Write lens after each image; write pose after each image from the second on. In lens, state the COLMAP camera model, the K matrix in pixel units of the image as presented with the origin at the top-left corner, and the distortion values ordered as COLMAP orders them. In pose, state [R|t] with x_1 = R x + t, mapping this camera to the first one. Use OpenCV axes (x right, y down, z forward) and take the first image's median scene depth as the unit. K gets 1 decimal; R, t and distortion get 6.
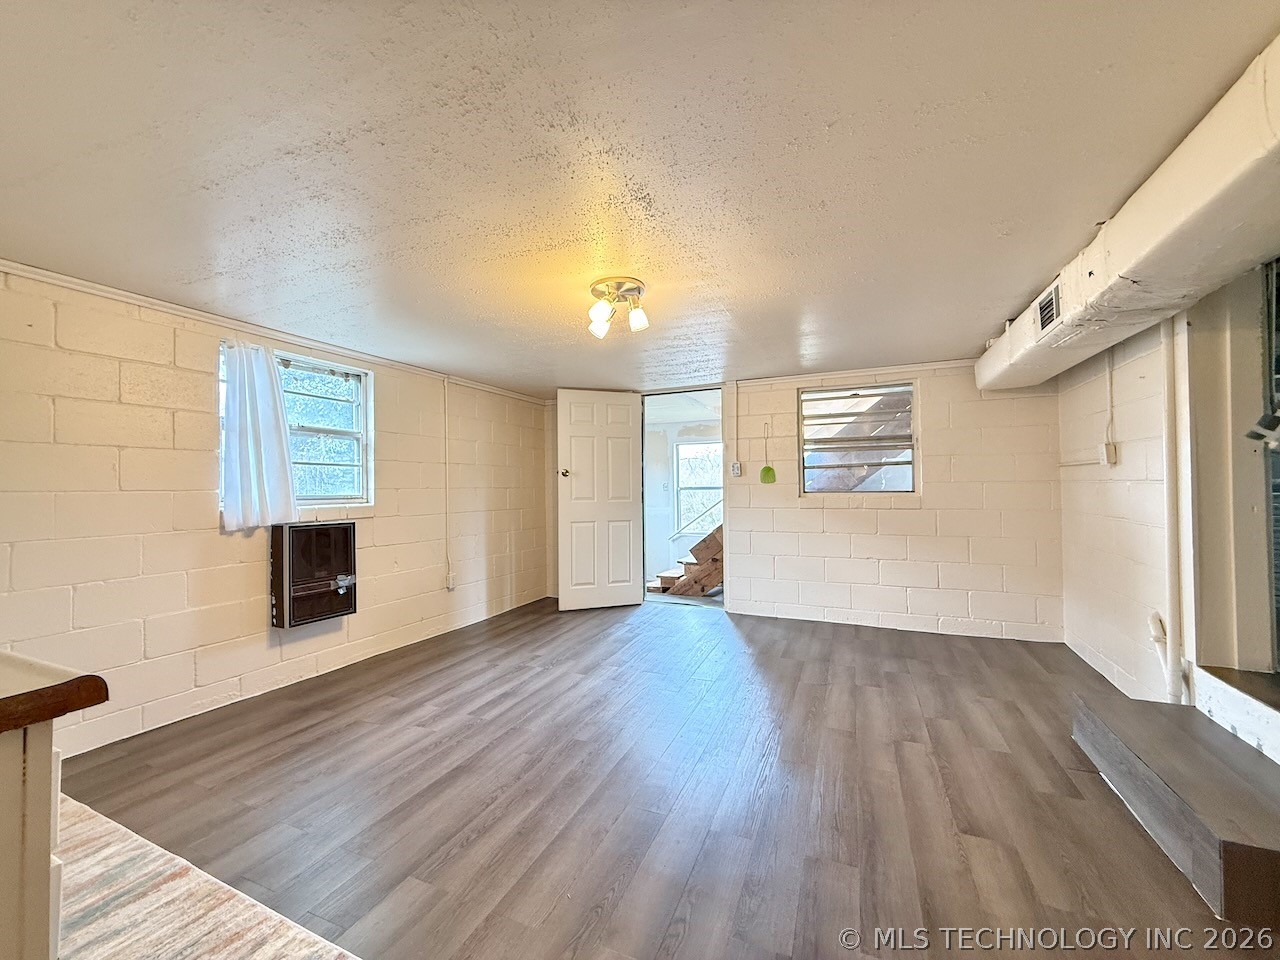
lens RADIAL K [[508.1, 0, 637.4], [0, 508.1, 481.3], [0, 0, 1]] dist [-0.000328, 0.000207]
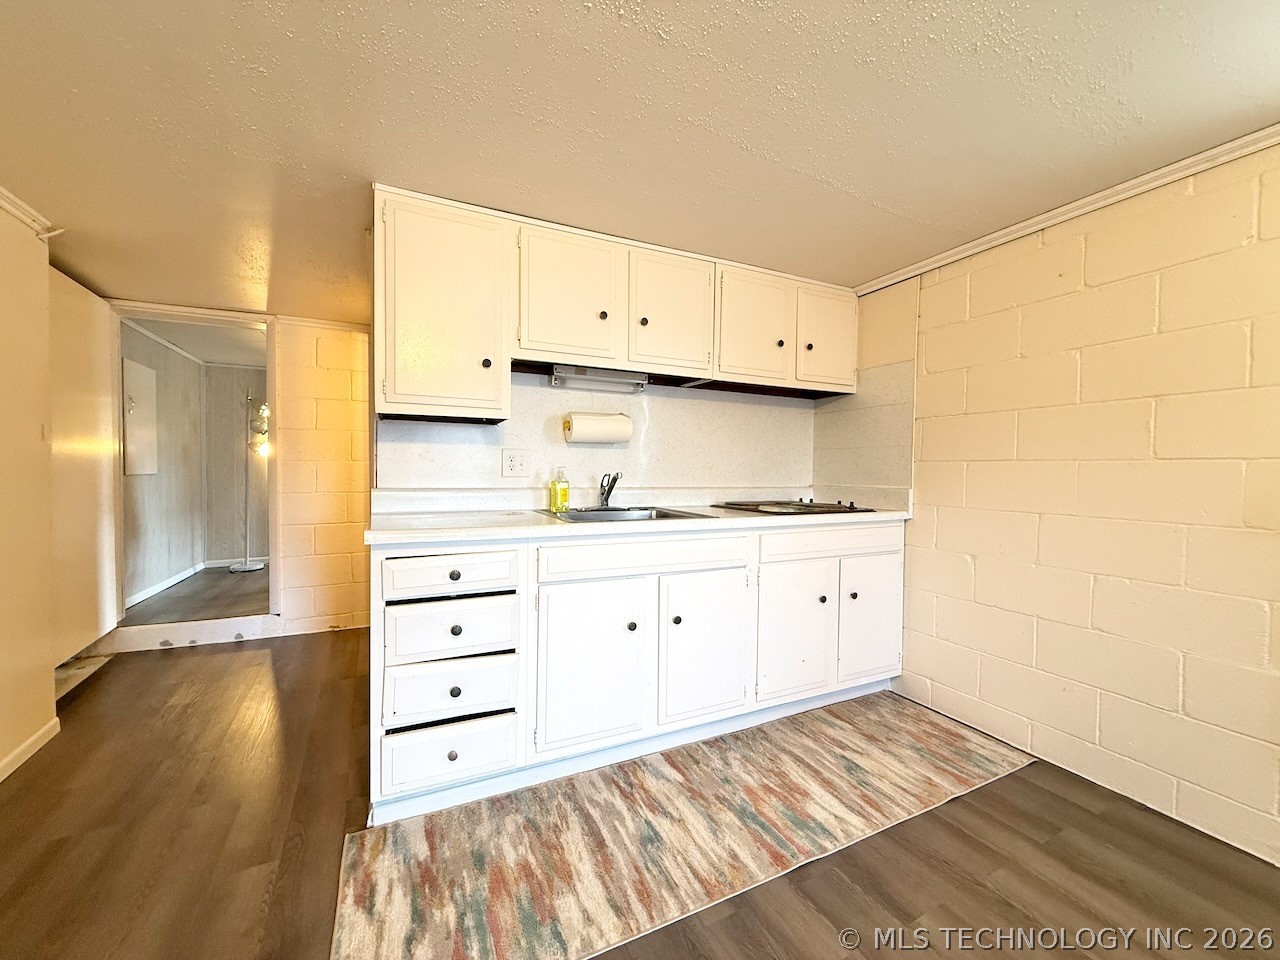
lens RADIAL K [[508.1, 0, 637.4], [0, 508.1, 477.7], [0, 0, 1]] dist [-0.000328, 0.000207]
pose [[-0.639134, 0.021959, -0.768782, -0.011756], [0.010741, 0.999750, 0.019626, 0.021811], [0.769021, 0.004287, -0.639210, 0.839337]]
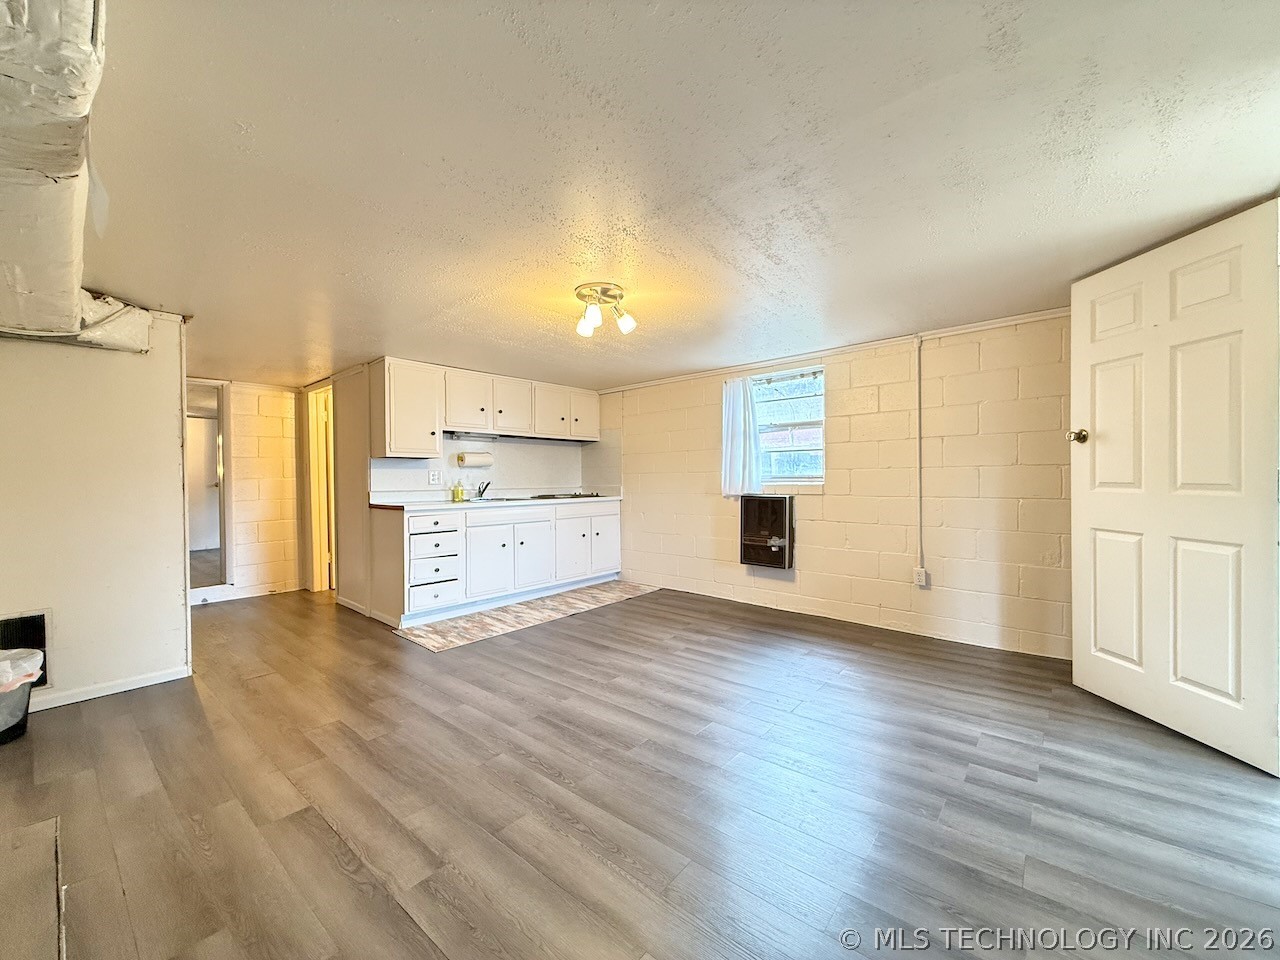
lens RADIAL K [[508.1, 0, 638.1], [0, 508.1, 479.5], [0, 0, 1]] dist [-0.000328, 0.000207]
pose [[-0.287697, 0.018952, -0.957534, 0.954003], [0.028719, 0.999525, 0.011155, 0.017756], [0.957291, -0.024290, -0.288105, 1.309053]]
